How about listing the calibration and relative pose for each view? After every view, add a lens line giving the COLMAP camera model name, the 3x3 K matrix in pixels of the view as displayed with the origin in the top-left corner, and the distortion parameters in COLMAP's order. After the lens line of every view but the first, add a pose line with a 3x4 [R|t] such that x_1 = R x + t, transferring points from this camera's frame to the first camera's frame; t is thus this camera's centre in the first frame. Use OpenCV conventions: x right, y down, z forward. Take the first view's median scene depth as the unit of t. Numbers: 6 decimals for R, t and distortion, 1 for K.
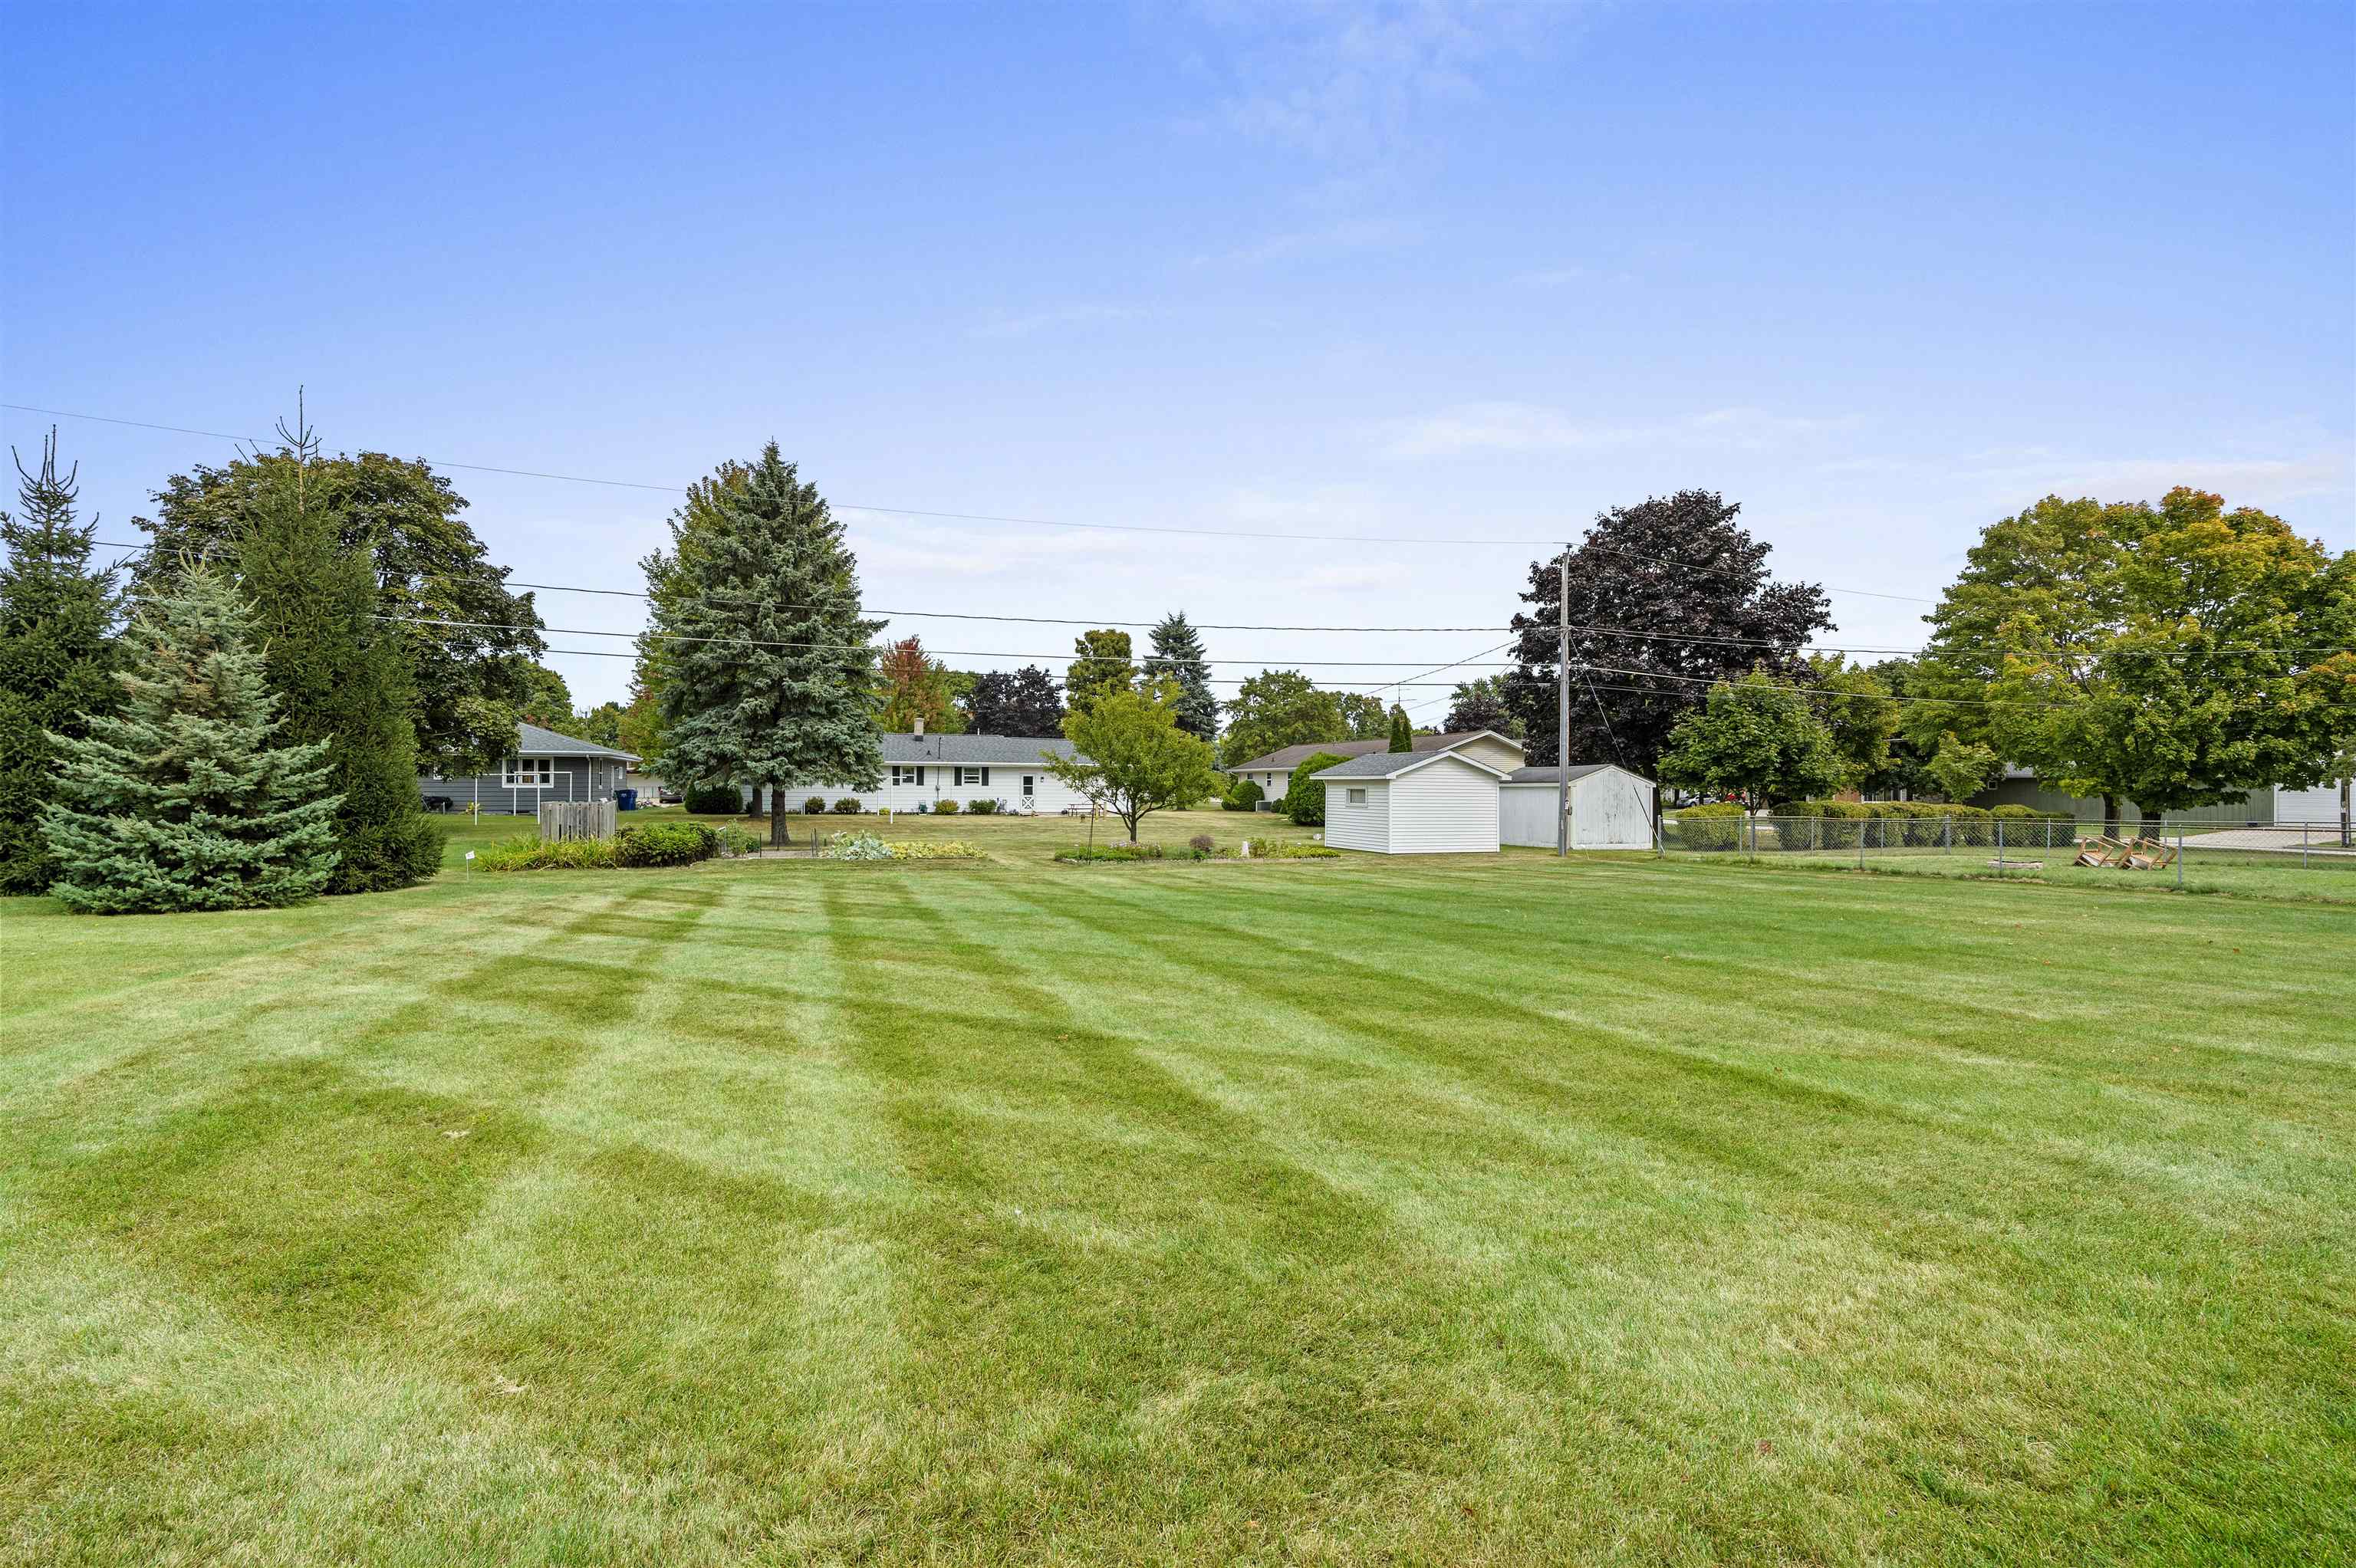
lens RADIAL K [[1081.2, 0, 1173.0], [0, 1081.2, 778.5], [0, 0, 1]] dist [-0.011524, -0.000993]
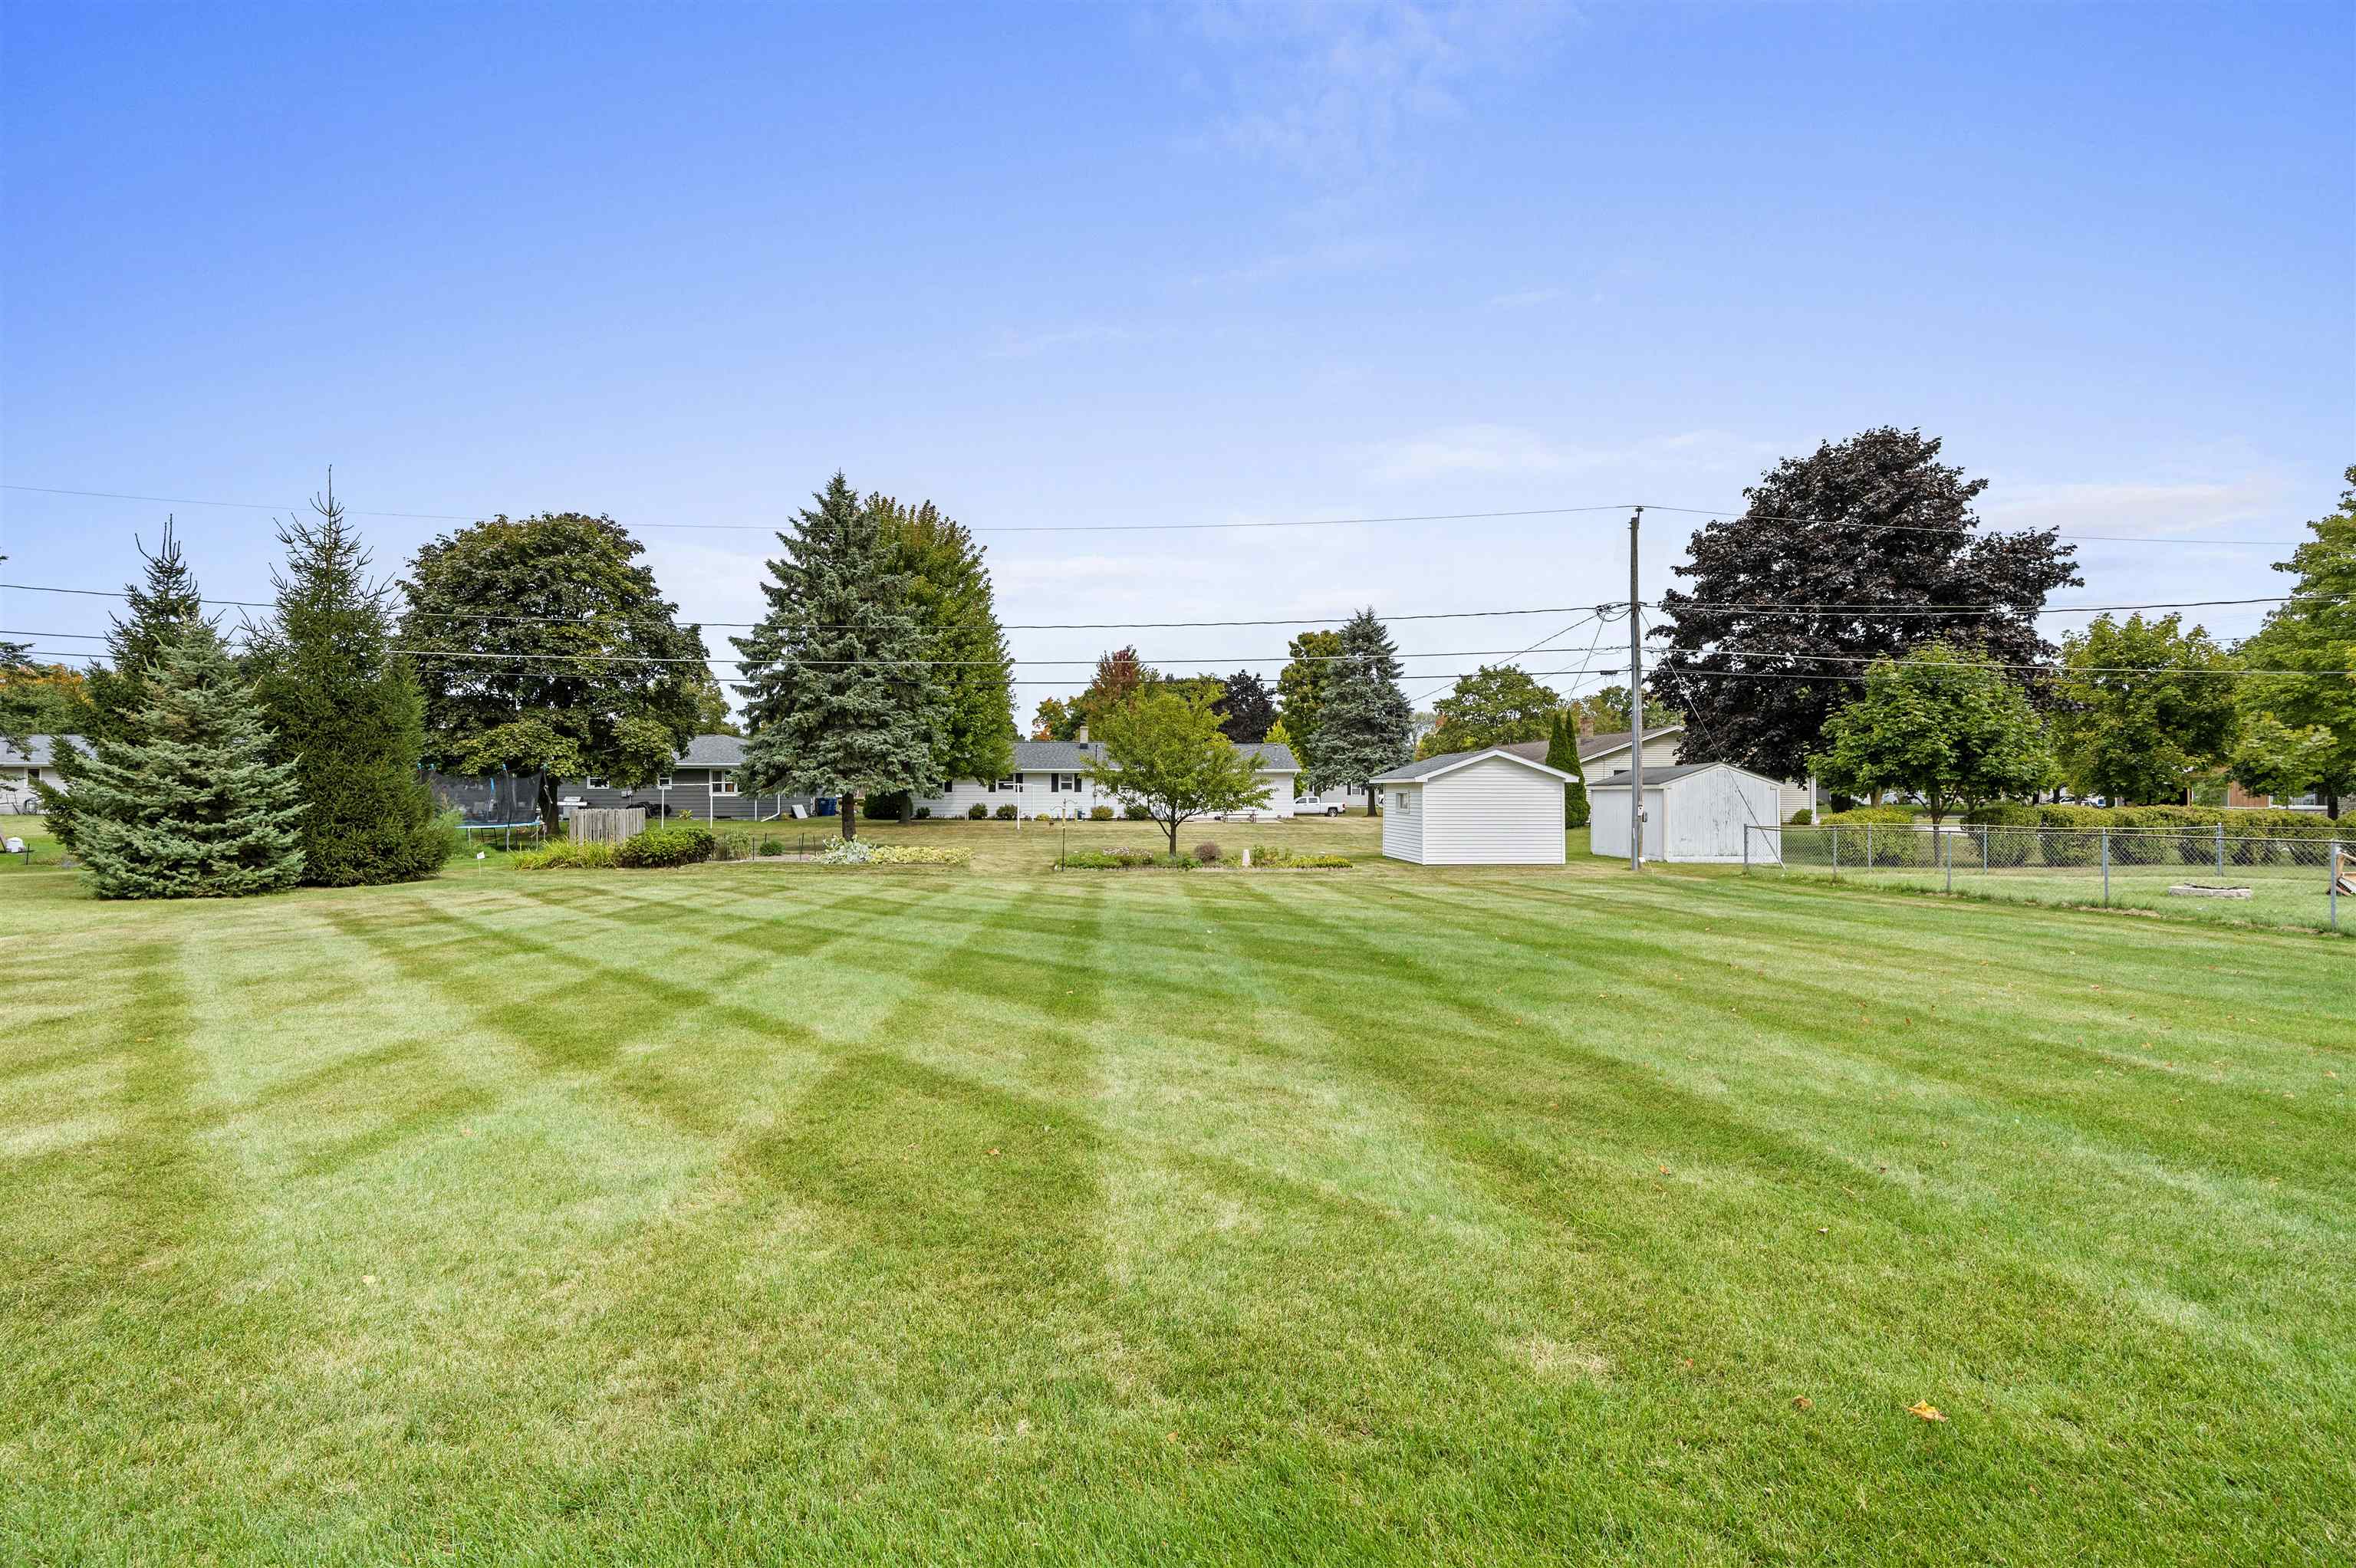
lens RADIAL K [[1081.2, 0, 1176.5], [0, 1081.2, 779.9], [0, 0, 1]] dist [-0.011524, -0.000993]
pose [[0.956143, -0.009294, -0.292754, 0.234652], [0.008334, 0.999955, -0.004529, 0.000779], [0.292783, 0.001891, 0.956177, 0.063817]]
